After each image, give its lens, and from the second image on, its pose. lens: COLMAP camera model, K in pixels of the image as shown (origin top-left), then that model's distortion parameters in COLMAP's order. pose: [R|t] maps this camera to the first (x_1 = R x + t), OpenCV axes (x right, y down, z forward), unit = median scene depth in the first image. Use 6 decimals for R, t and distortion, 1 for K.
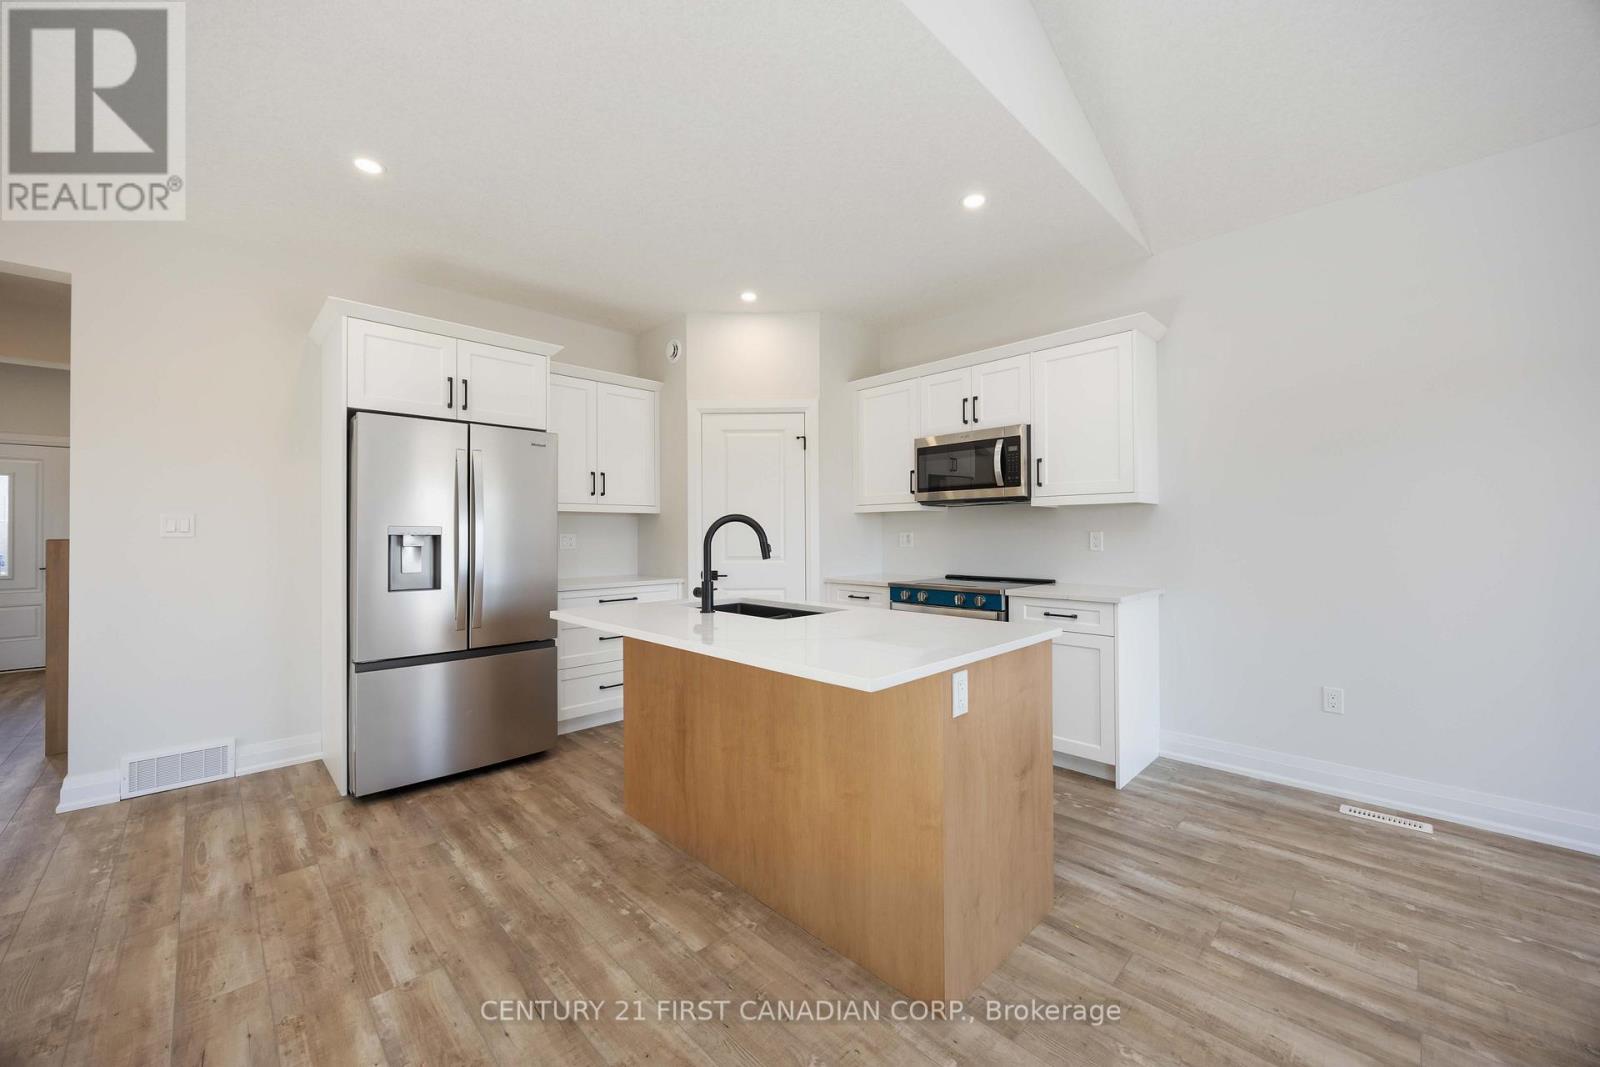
lens RADIAL K [[615.5, 0, 807.5], [0, 615.5, 529.7], [0, 0, 1]] dist [-0.000370, -0.000106]
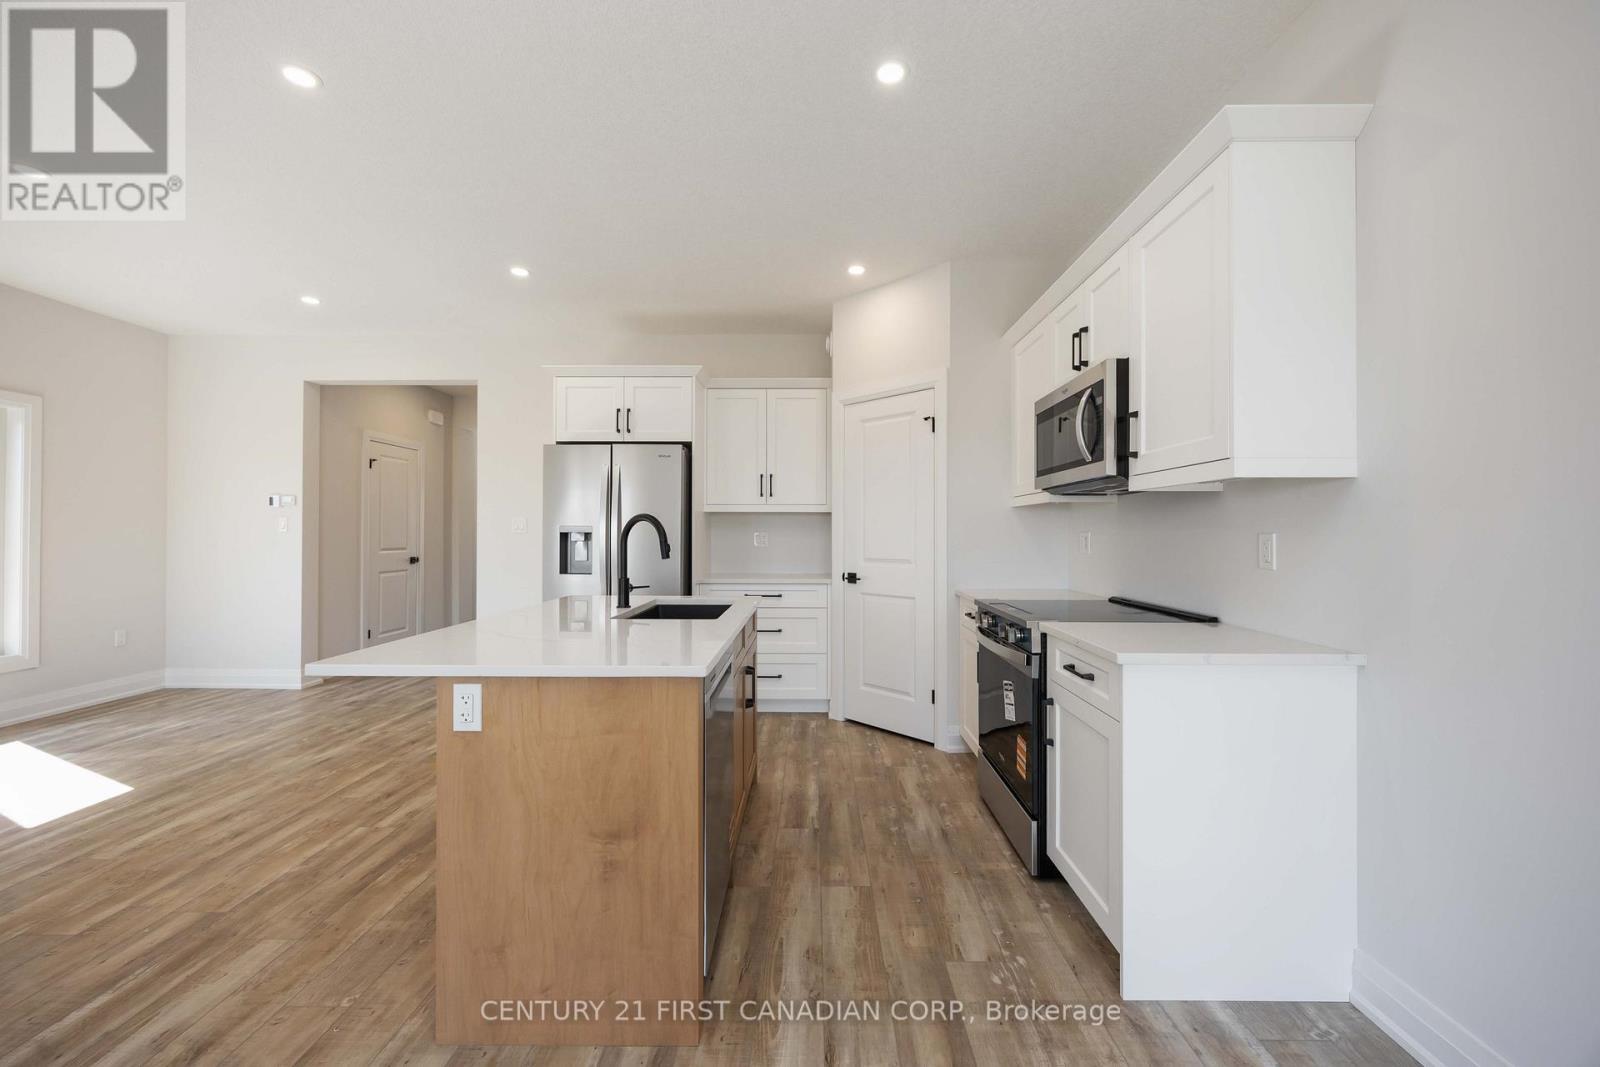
lens RADIAL K [[647.9, 0, 797.6], [0, 647.9, 529.0], [0, 0, 1]] dist [-0.001843, -0.000123]
pose [[0.690437, 0.002070, -0.723389, 0.822060], [-0.000839, 0.999998, 0.002060, -0.002372], [0.723392, -0.000815, 0.690437, 0.438917]]
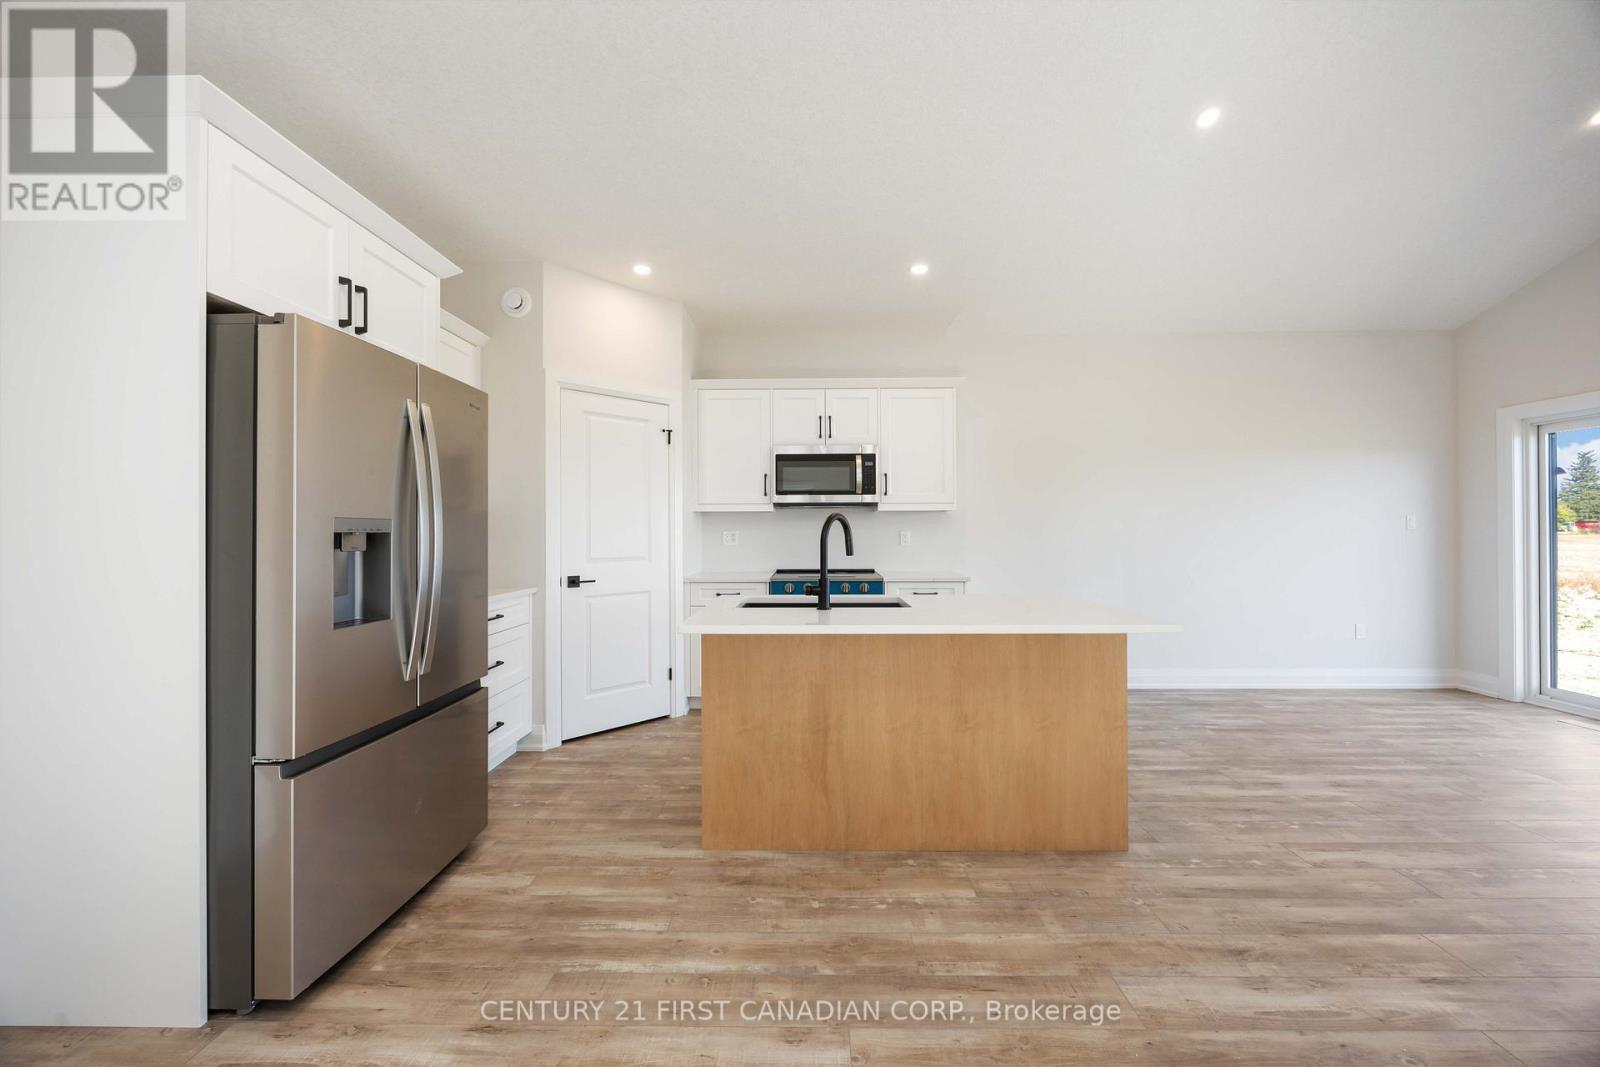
lens RADIAL K [[619.2, 0, 793.6], [0, 619.2, 529.2], [0, 0, 1]] dist [-0.001198, -0.000427]
pose [[0.709195, 0.005414, 0.704992, -0.890971], [-0.004660, 0.999985, -0.002993, 0.006064], [-0.704997, -0.001163, 0.709209, 0.306753]]
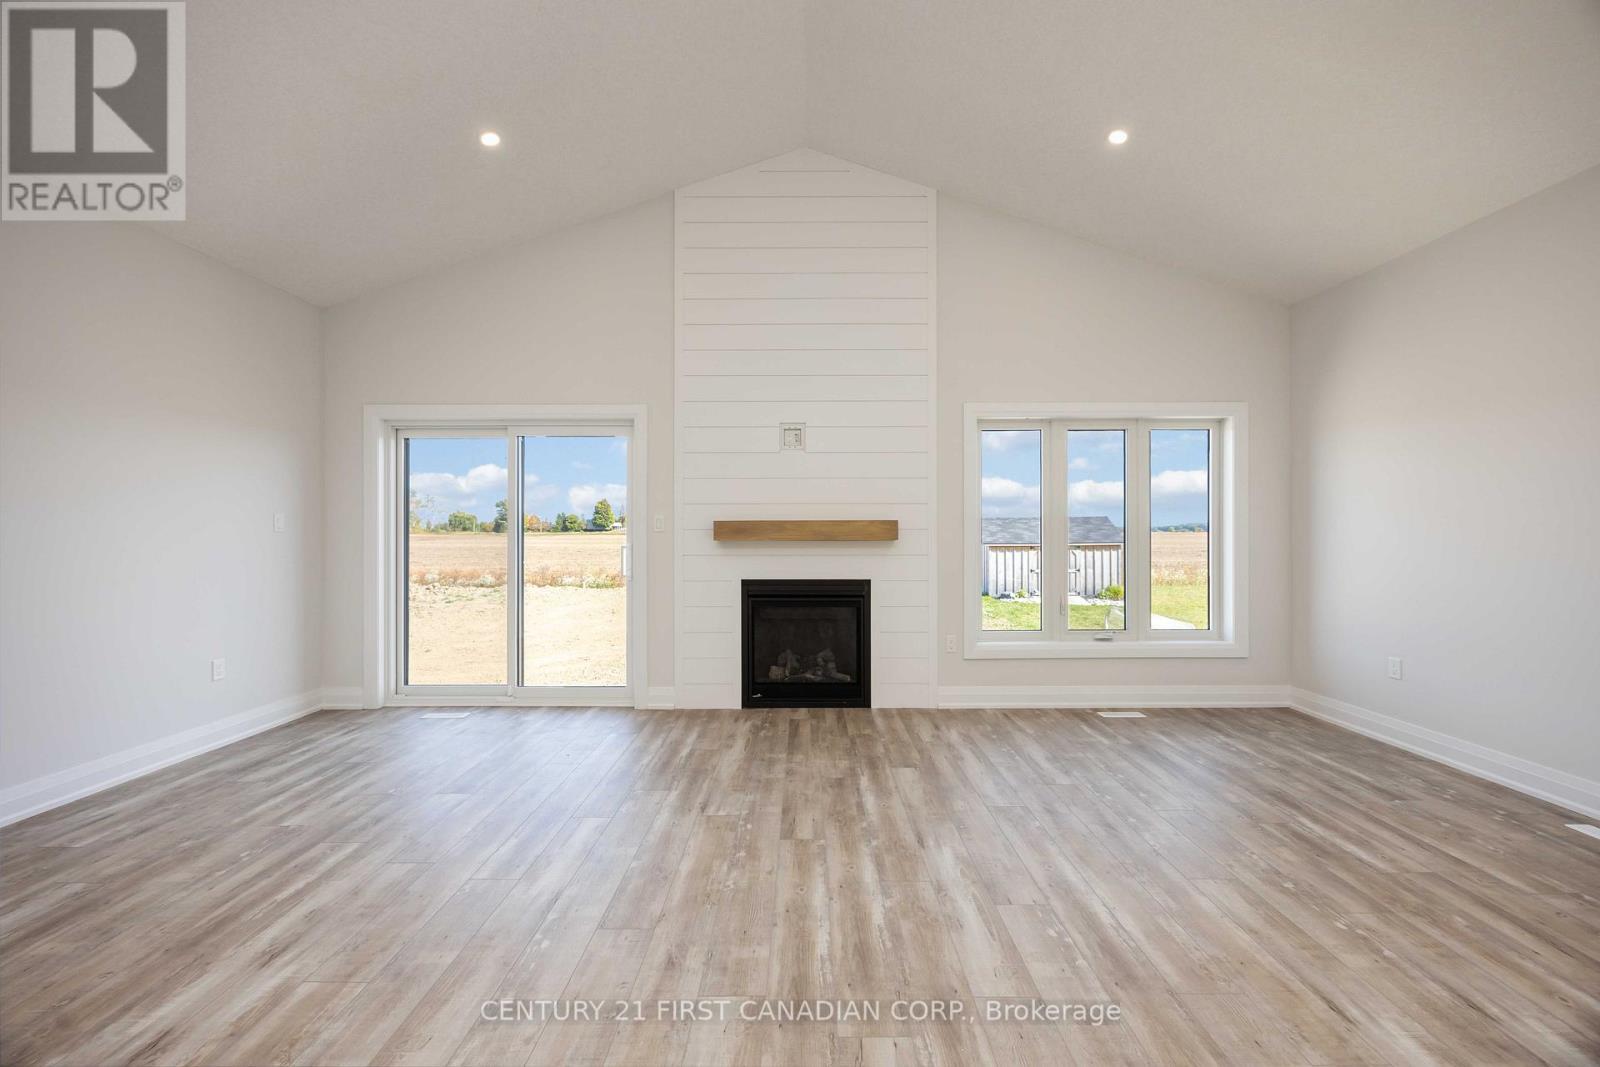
lens RADIAL K [[615.5, 0, 807.5], [0, 615.5, 529.7], [0, 0, 1]] dist [-0.000370, -0.000106]
pose [[-0.713732, 0.009410, 0.700356, -0.255802], [0.002435, 0.999937, -0.010953, 0.009144], [-0.700415, -0.006112, -0.713710, 0.483164]]
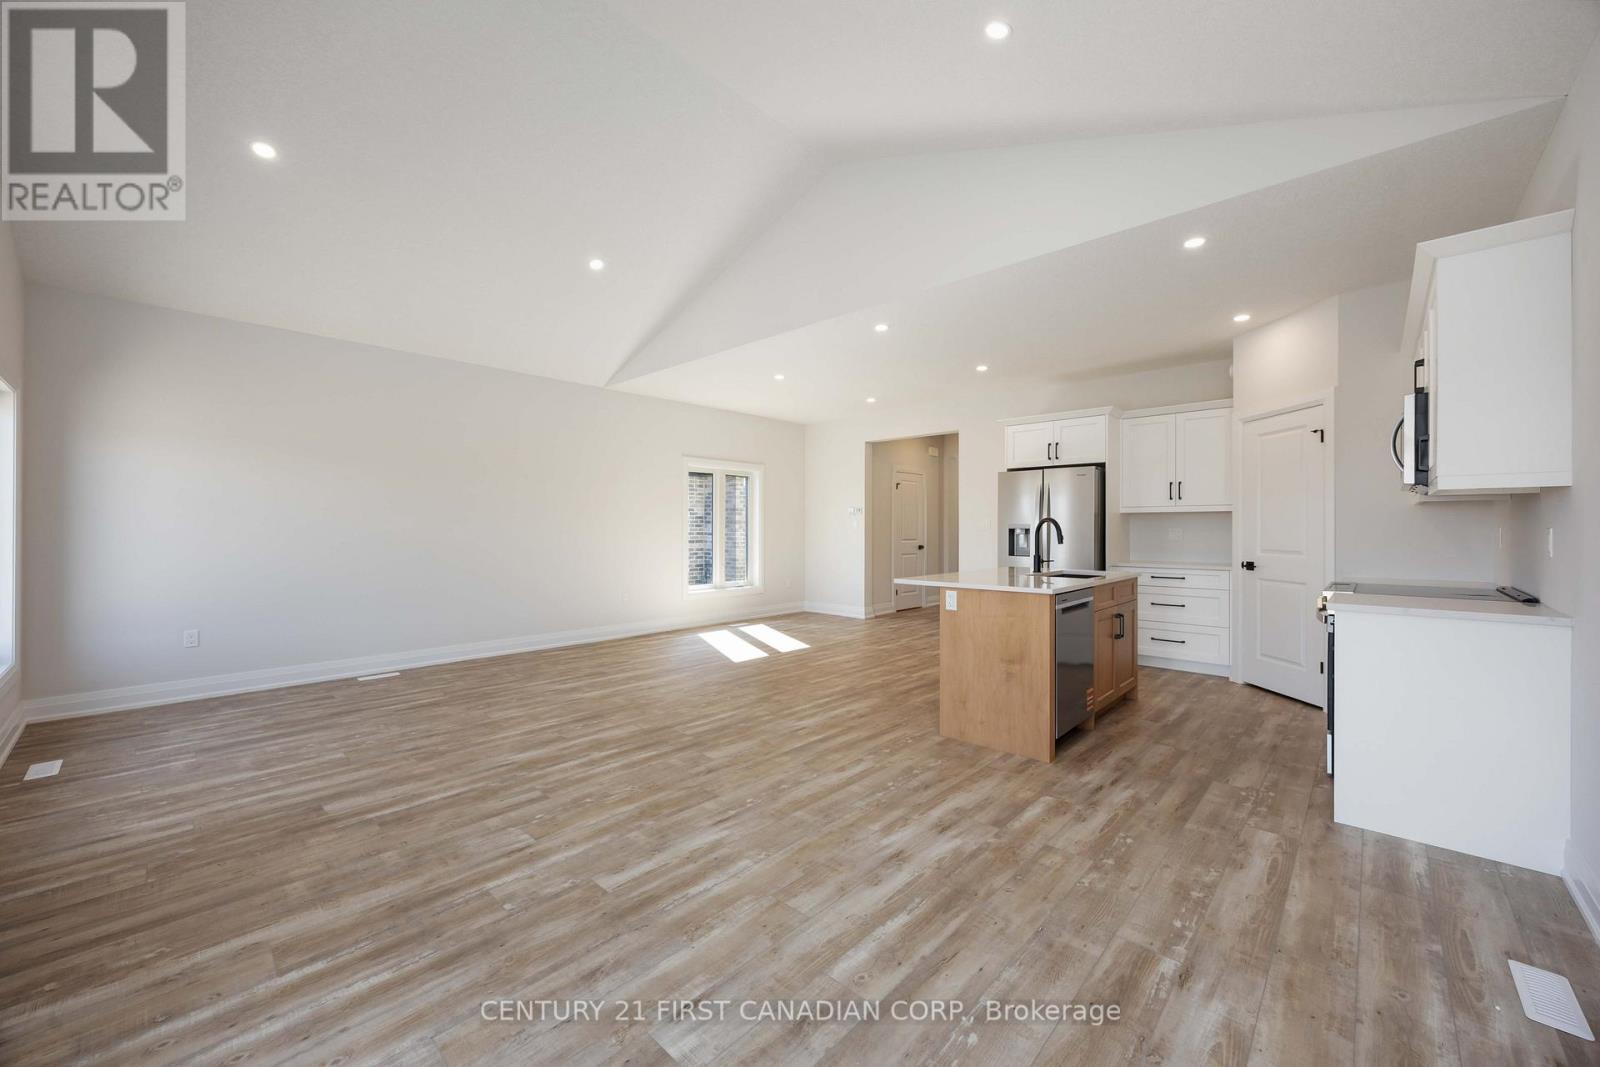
lens RADIAL K [[594.2, 0, 772.7], [0, 594.2, 531.0], [0, 0, 1]] dist [-0.000112, -0.000097]
pose [[-0.007116, 0.008916, -0.999935, 1.541412], [0.006816, 0.999937, 0.008867, -0.007376], [0.999951, -0.006752, -0.007176, 0.232987]]
